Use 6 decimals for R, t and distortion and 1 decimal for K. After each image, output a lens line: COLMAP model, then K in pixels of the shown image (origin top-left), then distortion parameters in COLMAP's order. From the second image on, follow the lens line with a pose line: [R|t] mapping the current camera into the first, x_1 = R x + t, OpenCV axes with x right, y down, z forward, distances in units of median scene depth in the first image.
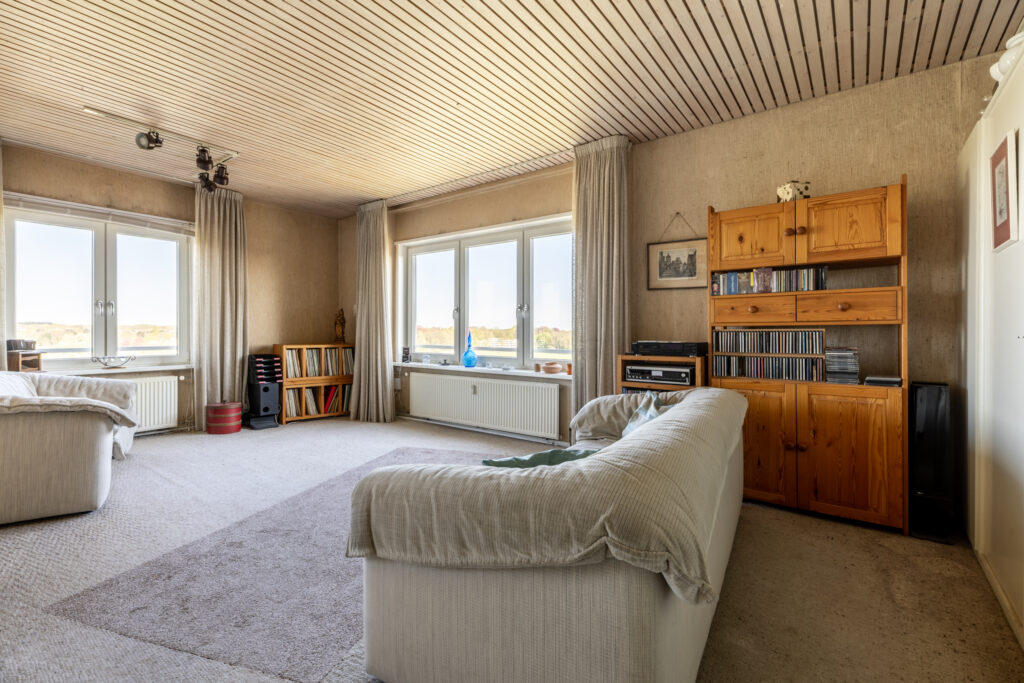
lens RADIAL K [[456.1, 0, 507.9], [0, 456.1, 331.8], [0, 0, 1]] dist [0.003012, -0.000032]
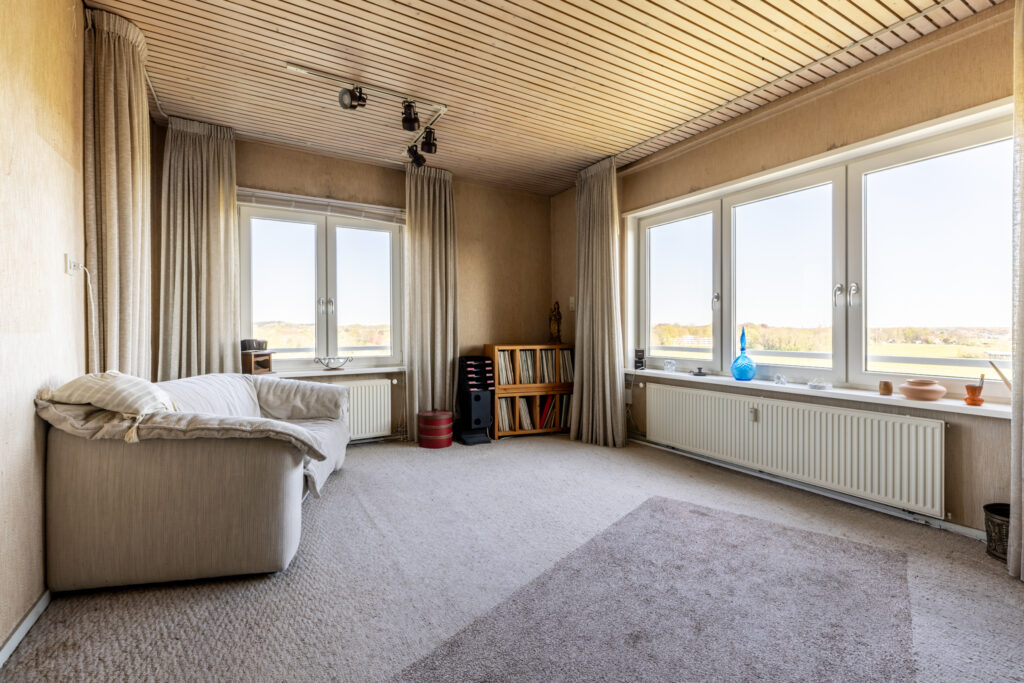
lens RADIAL K [[464.8, 0, 511.3], [0, 464.8, 331.3], [0, 0, 1]] dist [0.003474, -0.000236]
pose [[0.919945, -0.004258, -0.392024, -0.146794], [0.005929, 0.999978, 0.003051, 0.000137], [0.392003, -0.005131, 0.919950, 0.255535]]
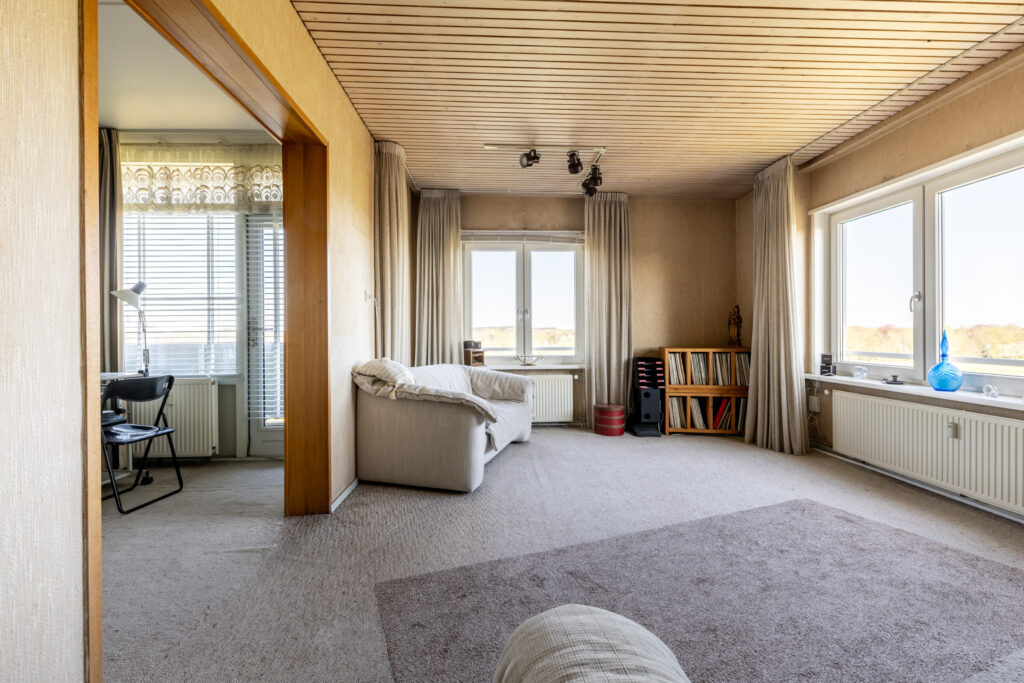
lens RADIAL K [[458.5, 0, 509.5], [0, 458.5, 333.7], [0, 0, 1]] dist [0.002964, -0.000417]
pose [[0.636108, -0.005372, -0.771581, 0.020682], [0.006014, 0.999980, -0.002004, 0.000388], [0.771577, -0.003366, 0.636128, 0.200416]]
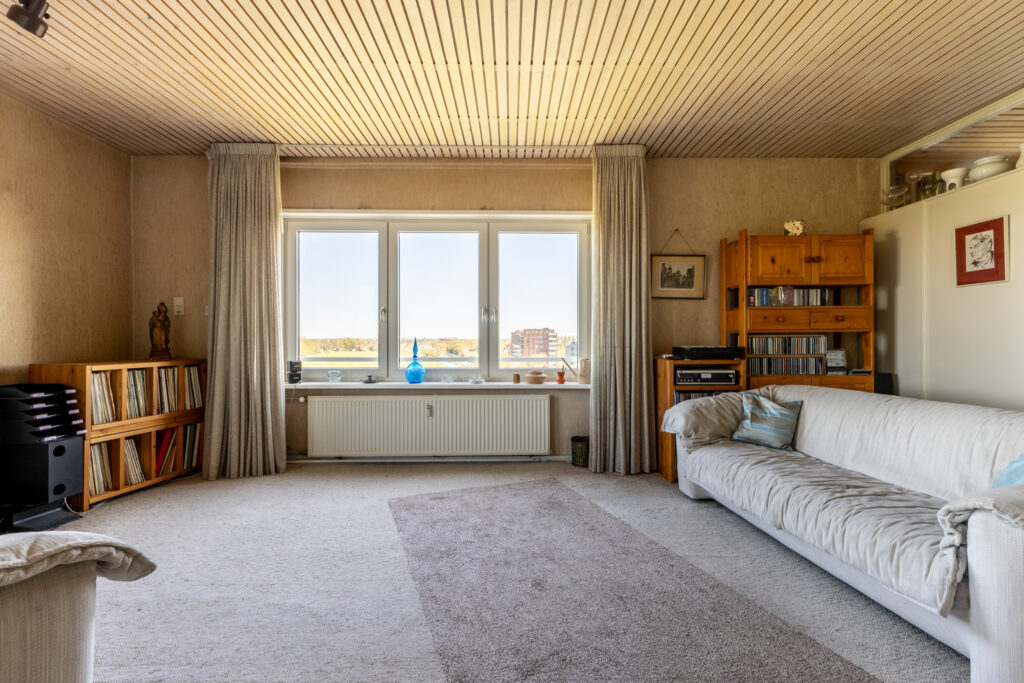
lens RADIAL K [[460.1, 0, 531.7], [0, 460.1, 337.5], [0, 0, 1]] dist [0.005328, 0.000059]
pose [[0.788016, -0.003394, 0.615645, -0.472650], [0.004618, 0.999989, -0.000399, -0.001270], [-0.615637, 0.003158, 0.788023, 0.273077]]
